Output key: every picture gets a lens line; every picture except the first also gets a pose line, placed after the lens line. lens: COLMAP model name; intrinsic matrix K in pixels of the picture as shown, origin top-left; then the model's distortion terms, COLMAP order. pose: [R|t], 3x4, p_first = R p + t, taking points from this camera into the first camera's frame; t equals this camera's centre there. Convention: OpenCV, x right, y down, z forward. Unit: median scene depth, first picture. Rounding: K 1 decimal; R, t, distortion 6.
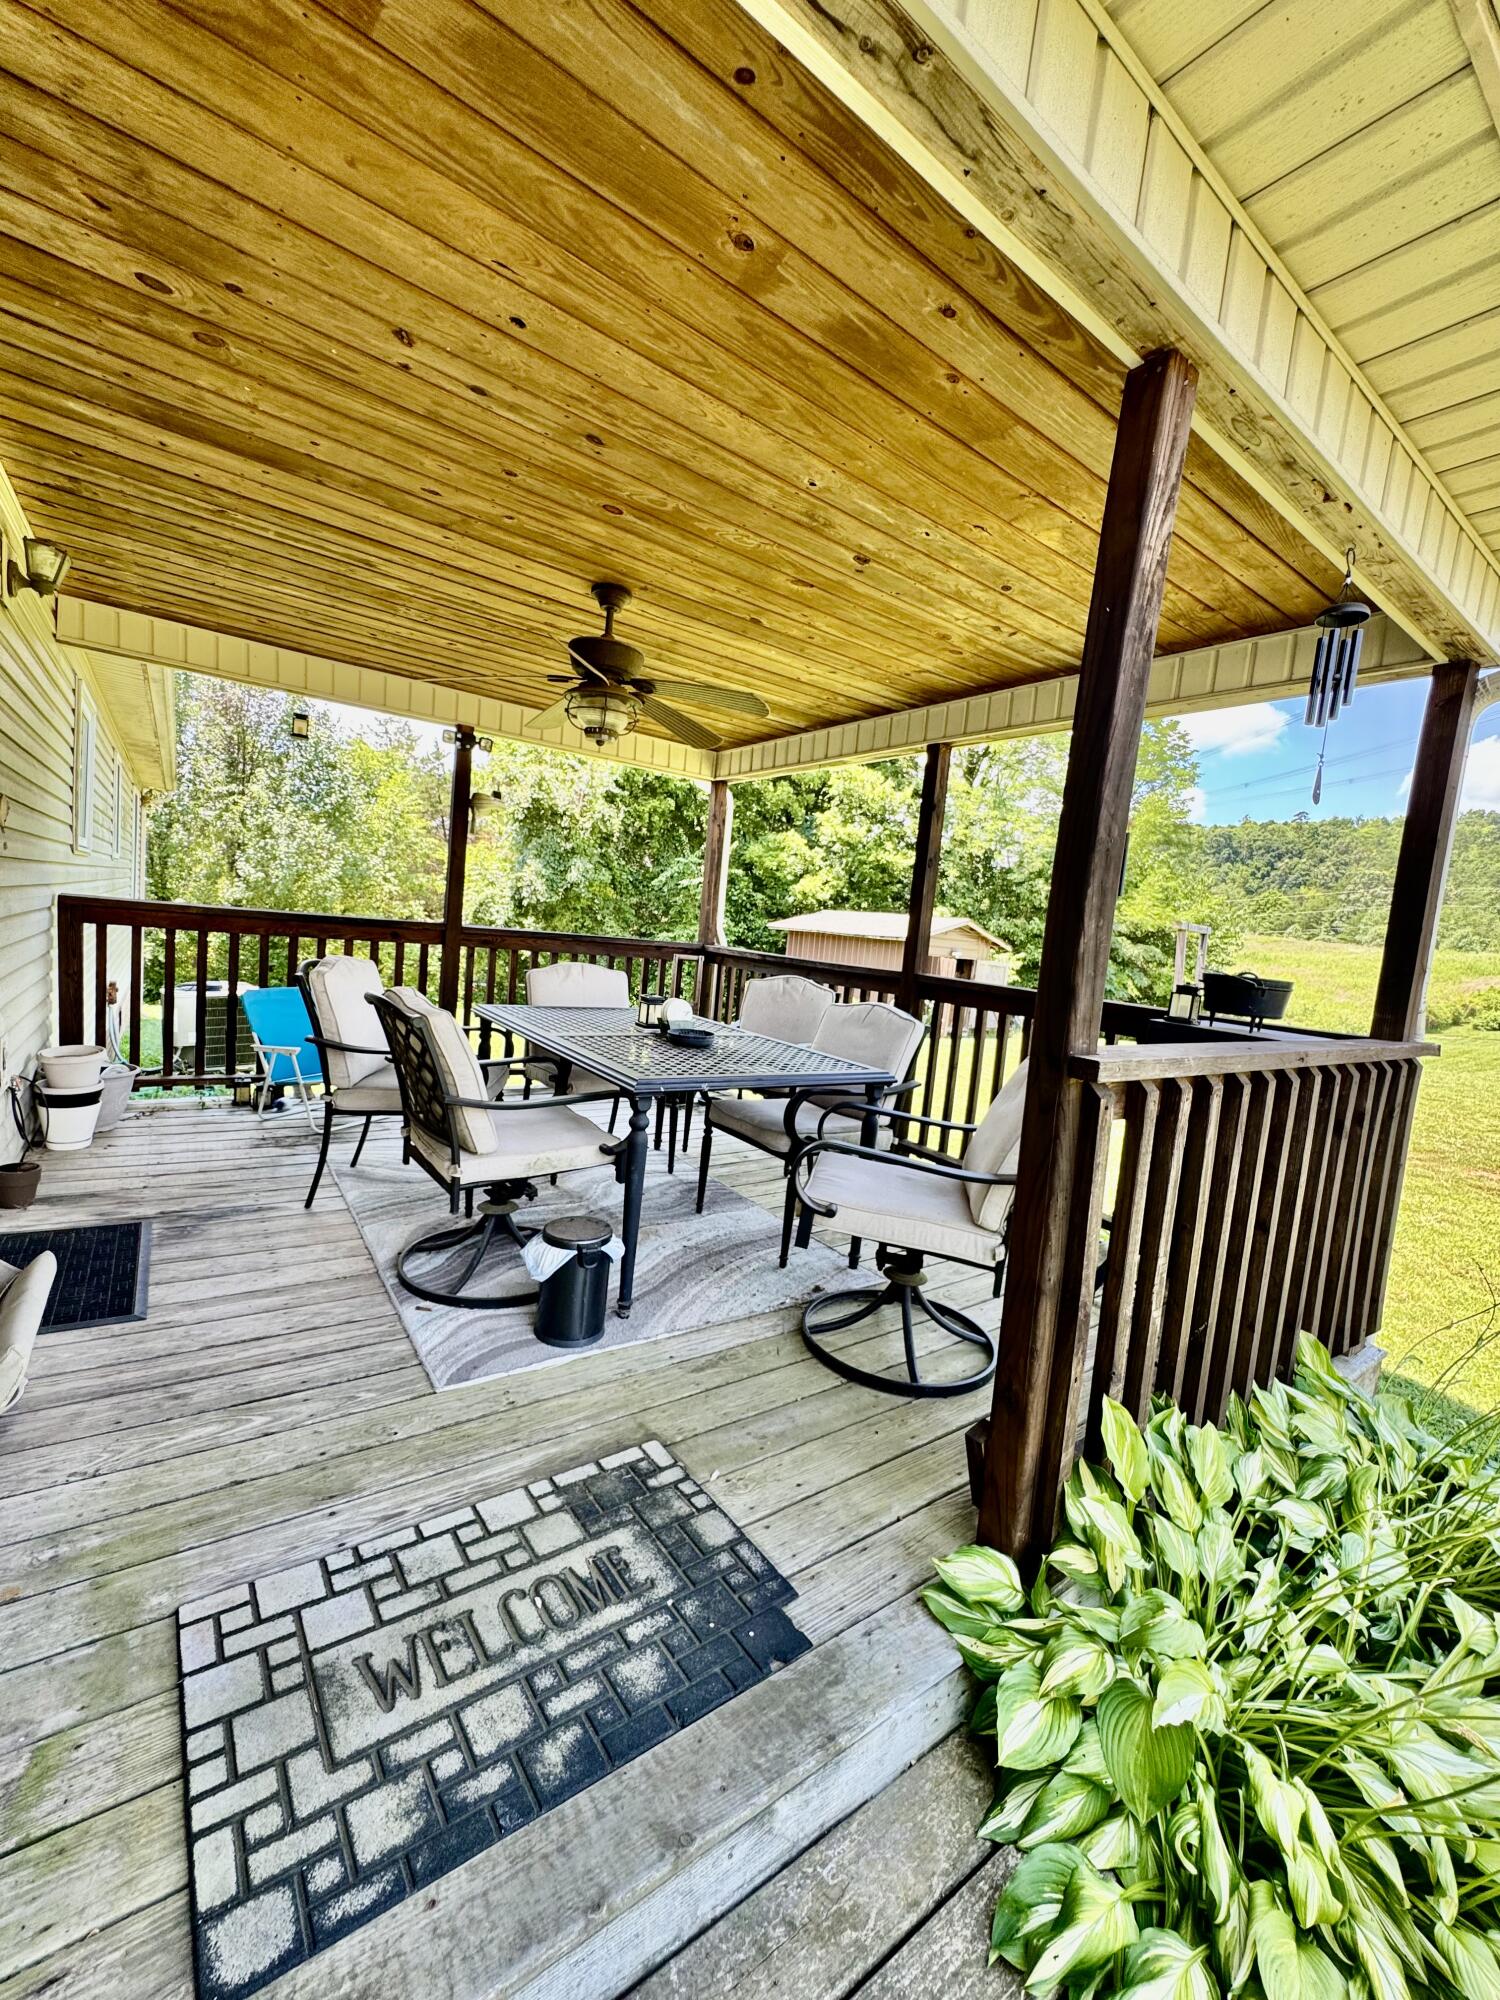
lens RADIAL K [[802.9, 0, 755.7], [0, 802.9, 999.9], [0, 0, 1]] dist [-0.003021, 0.000212]
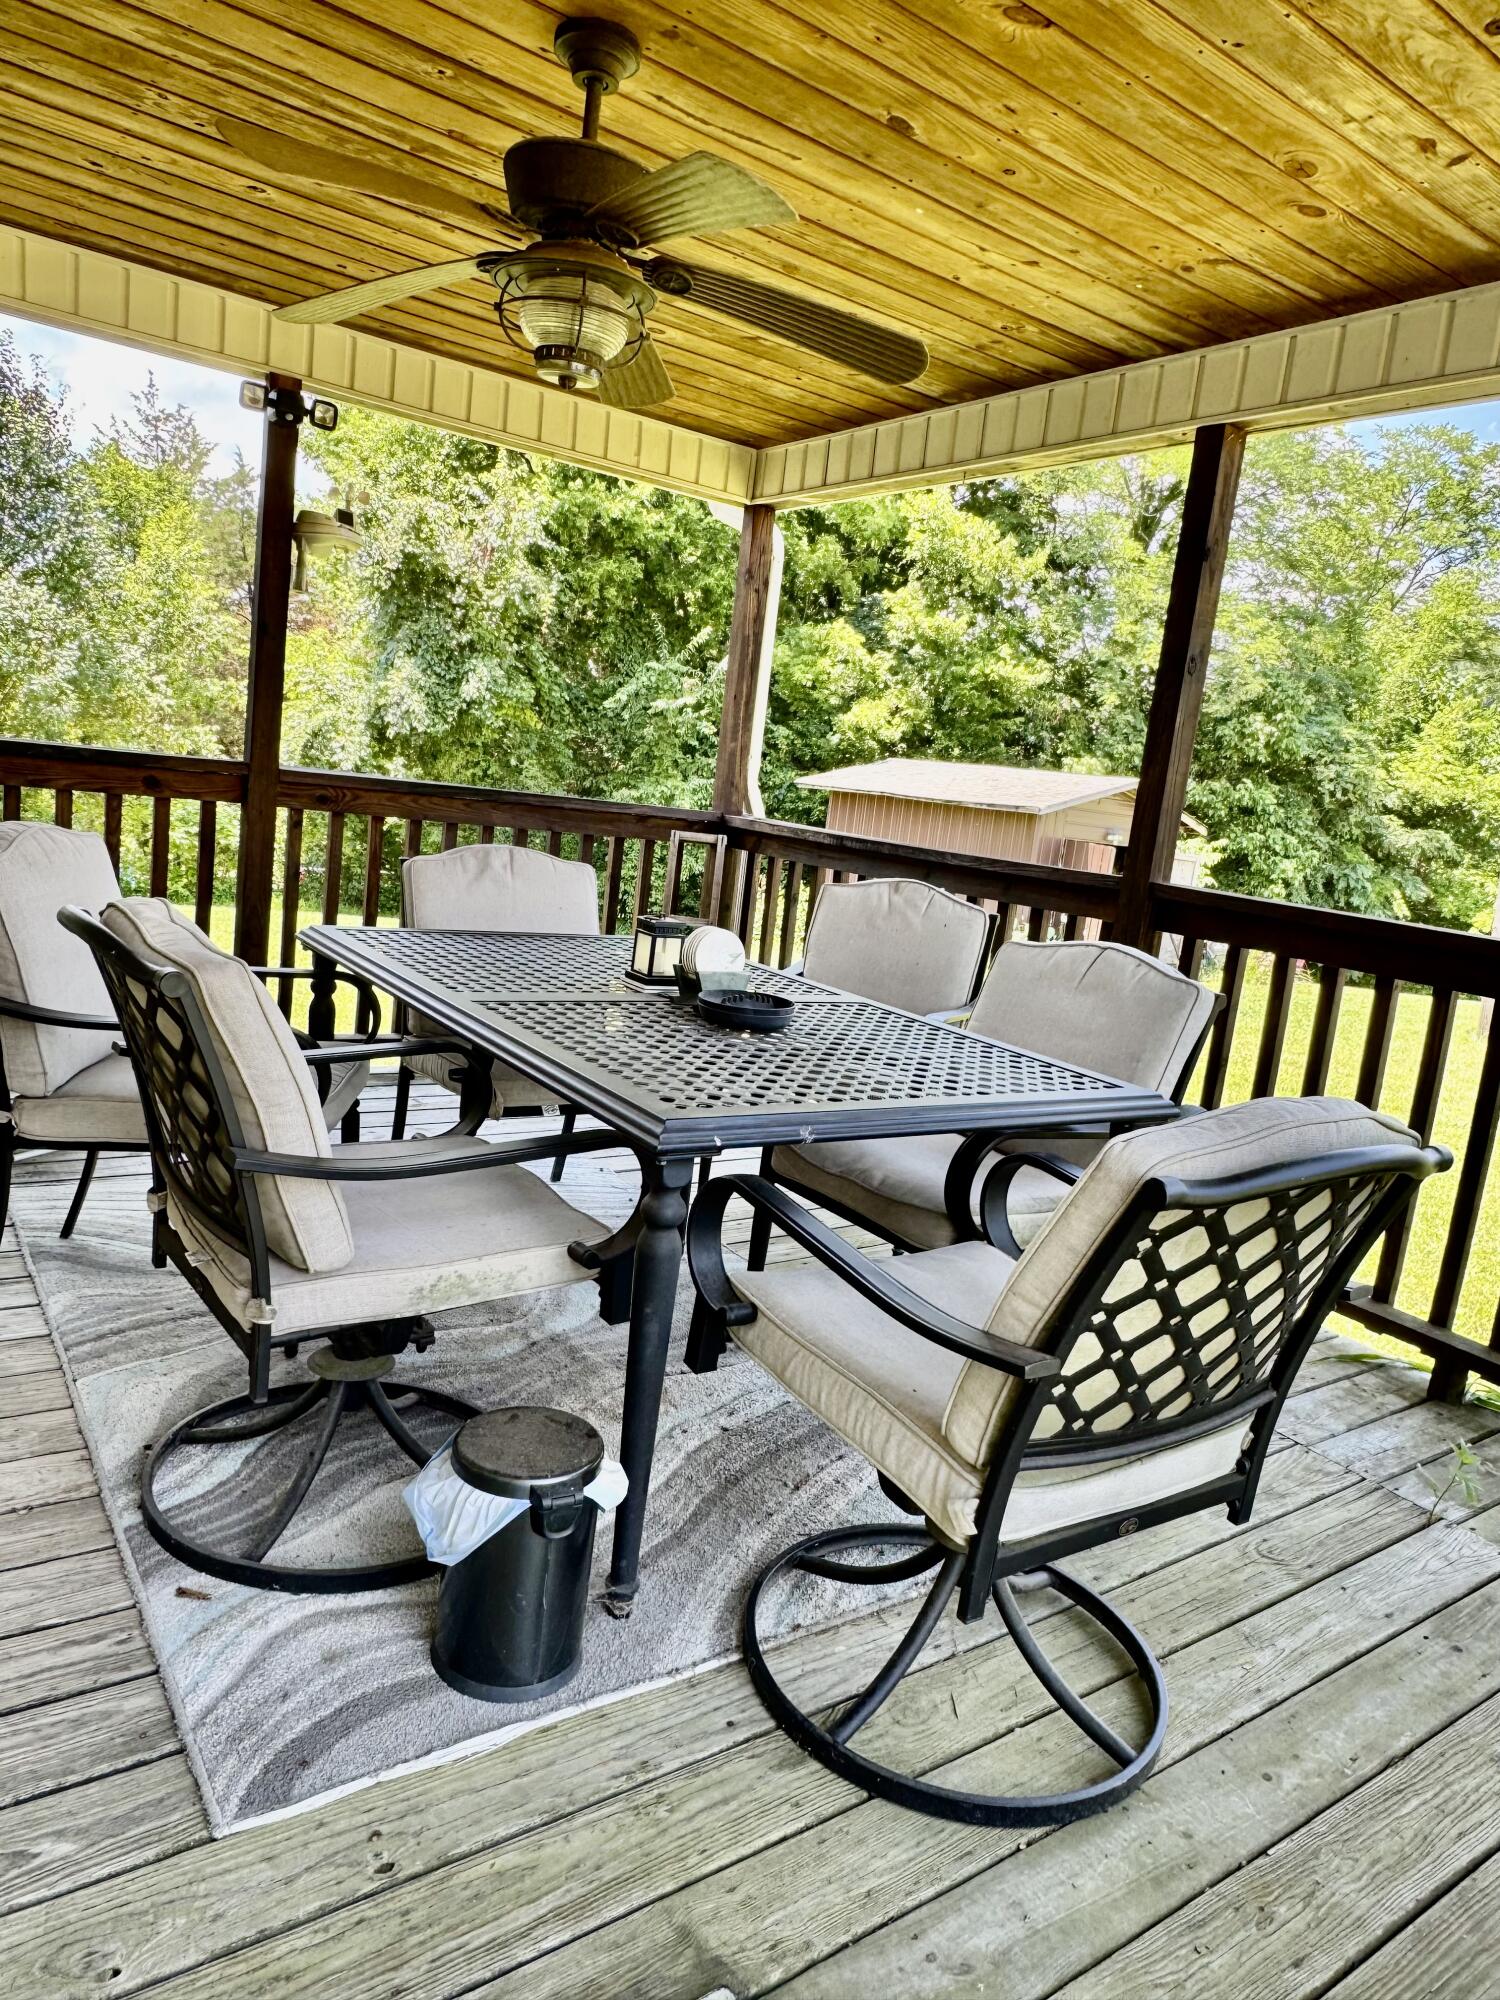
lens RADIAL K [[1298.3, 0, 750.0], [0, 1298.3, 1000.0], [0, 0, 1]] dist [-0.001137, -0.000503]
pose [[0.999670, 0.025188, -0.004972, -0.048124], [-0.024746, 0.996898, 0.074709, -0.011452], [0.006838, -0.074561, 0.997193, 0.138997]]
